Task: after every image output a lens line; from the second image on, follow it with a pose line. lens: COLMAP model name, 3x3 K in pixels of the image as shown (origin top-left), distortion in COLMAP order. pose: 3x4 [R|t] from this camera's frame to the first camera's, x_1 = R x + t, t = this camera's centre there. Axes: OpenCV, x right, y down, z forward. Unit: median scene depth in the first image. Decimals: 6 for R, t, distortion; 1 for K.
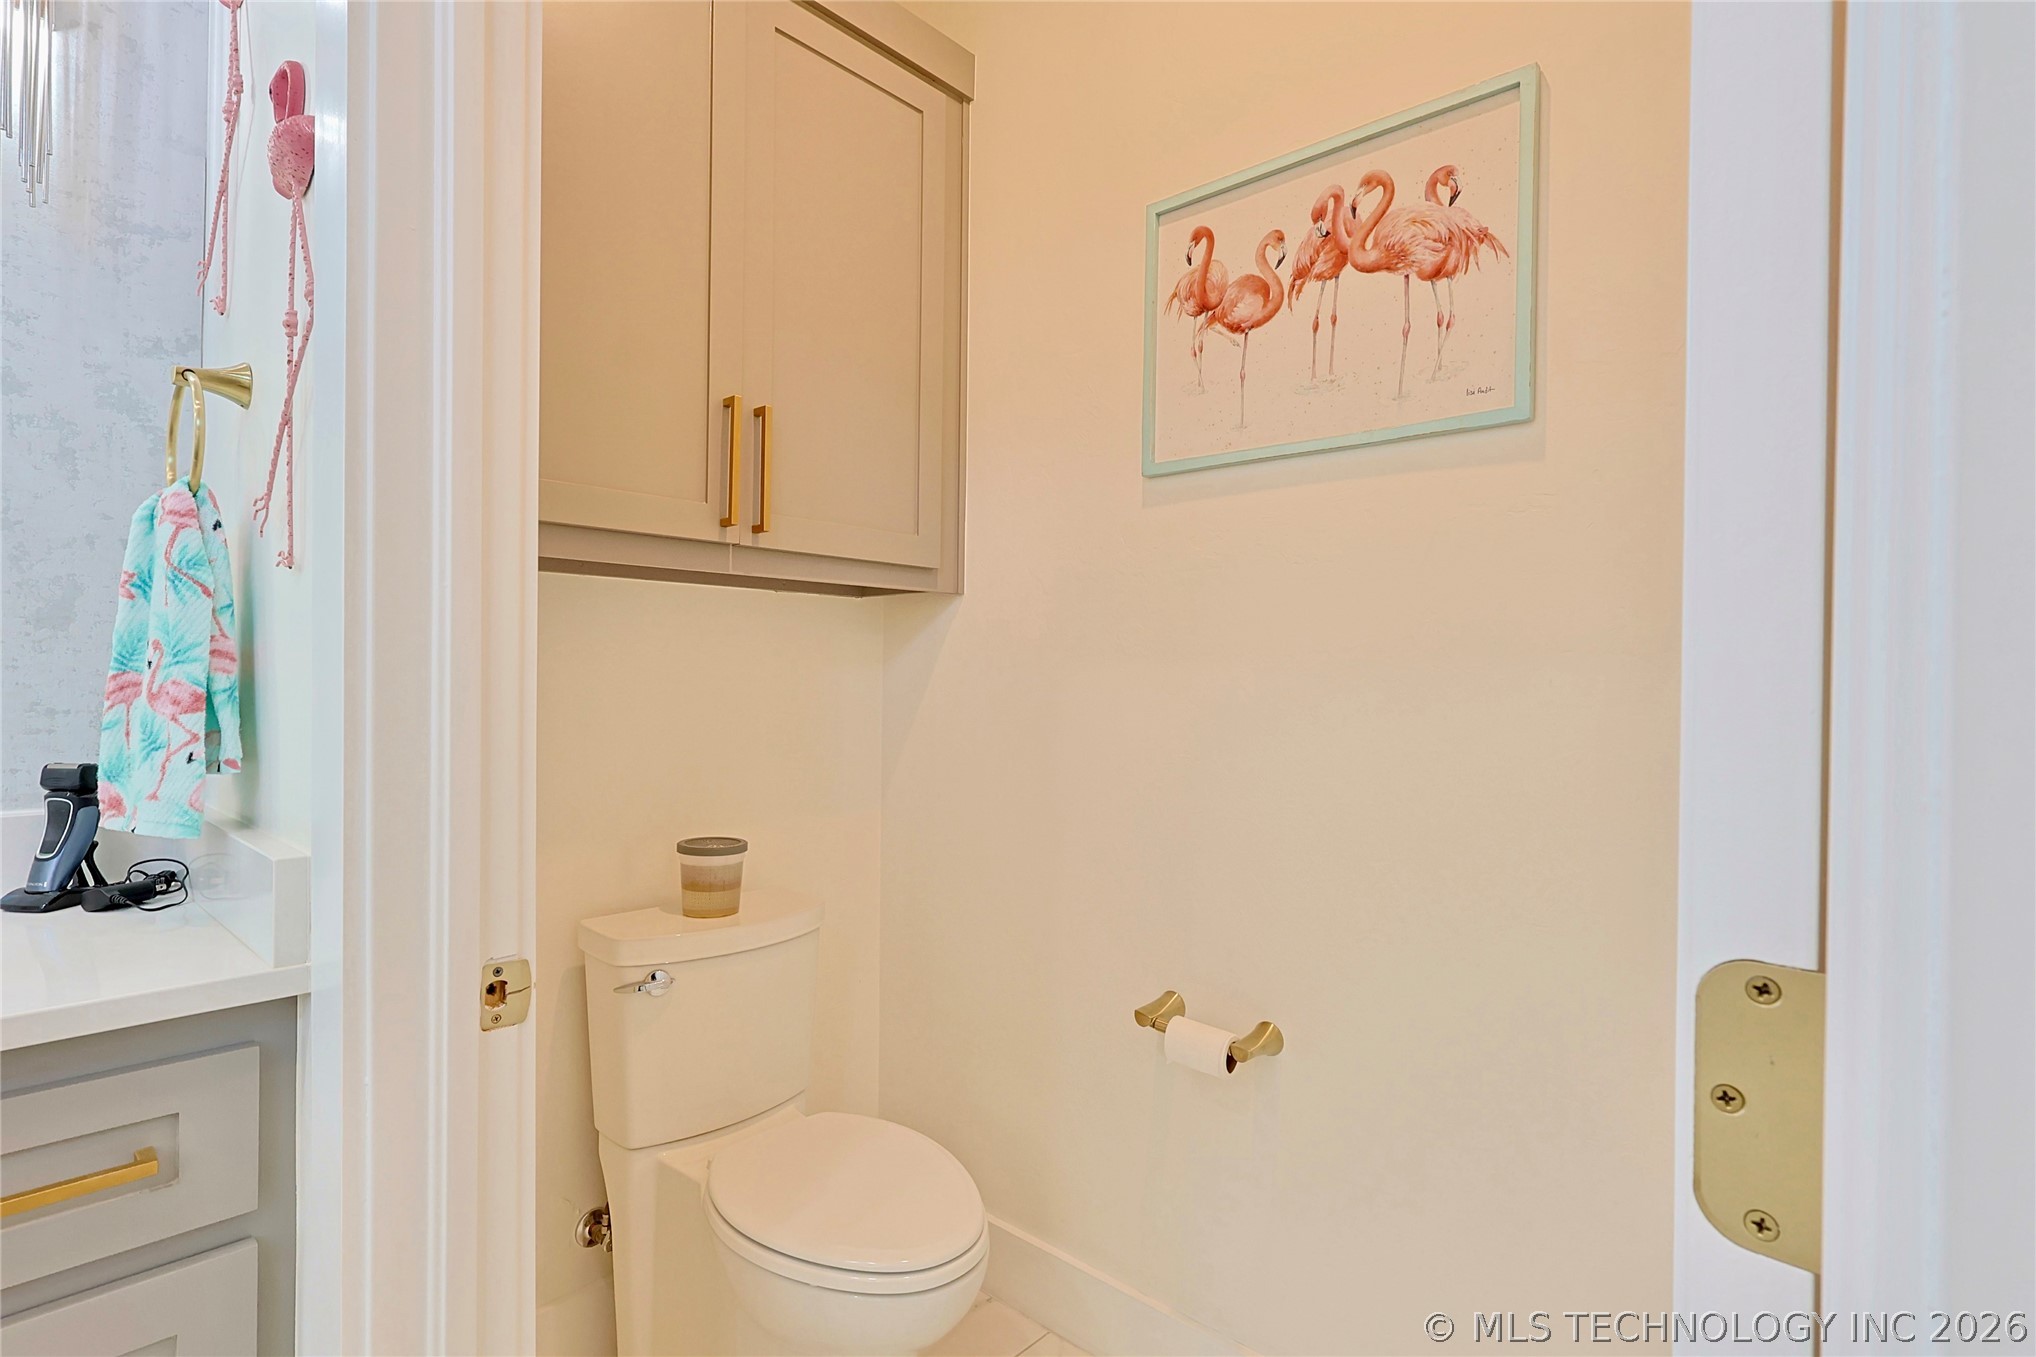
lens RADIAL K [[991.8, 0, 1018.0], [0, 991.8, 678.5], [0, 0, 1]] dist [-0.003980, 0.000998]
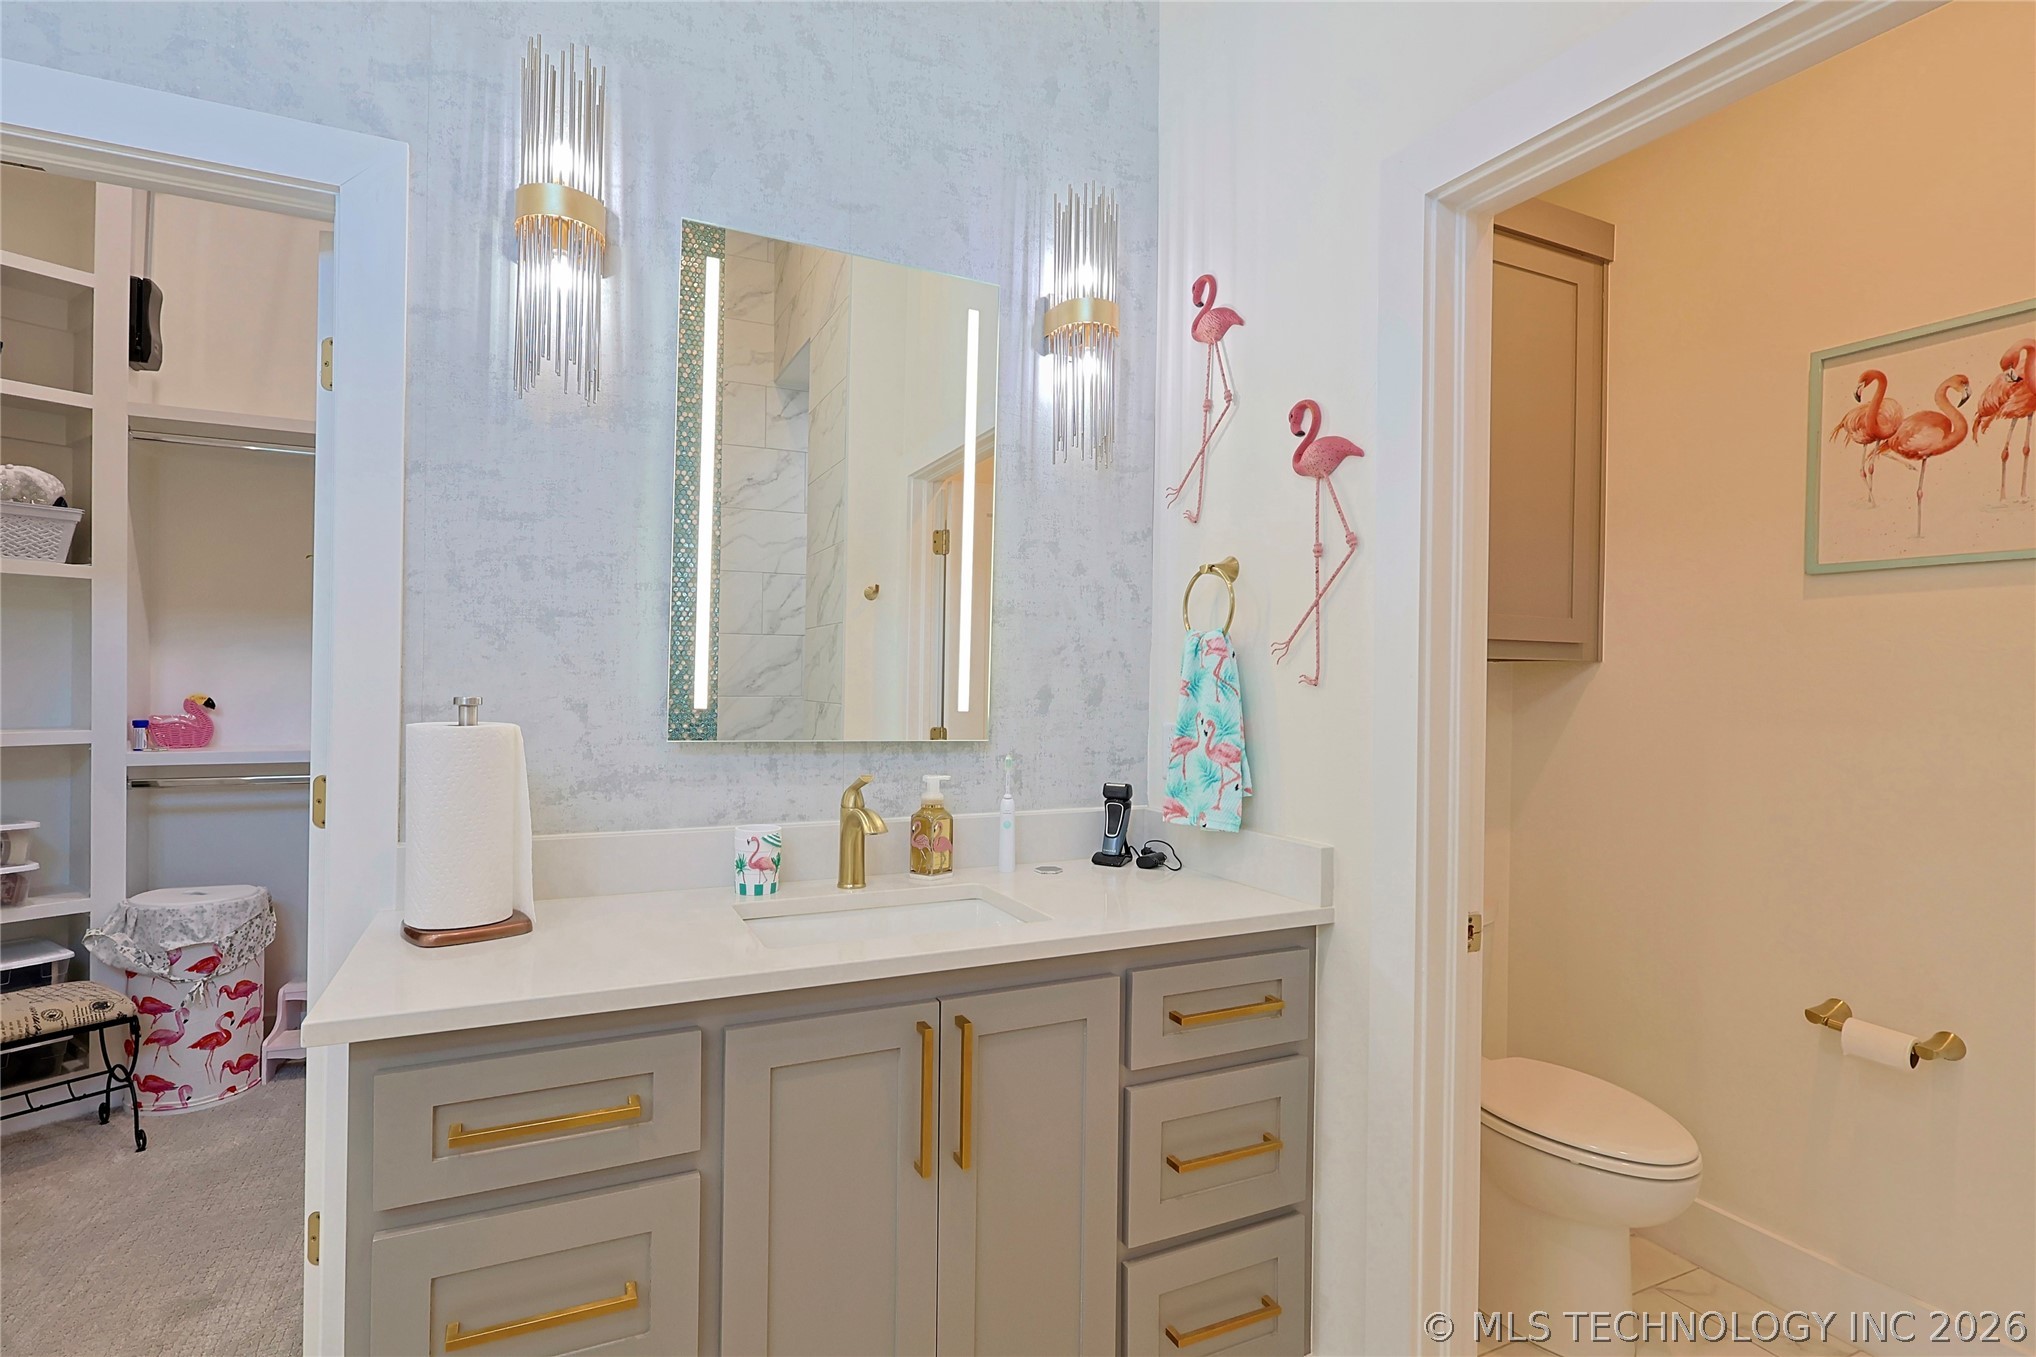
lens RADIAL K [[991.8, 0, 1018.0], [0, 991.8, 678.5], [0, 0, 1]] dist [-0.003980, 0.000998]
pose [[0.927399, 0.004094, -0.374050, -0.352946], [-0.006460, 0.999966, -0.005072, -0.070231], [0.374017, 0.007120, 0.927395, -0.546622]]
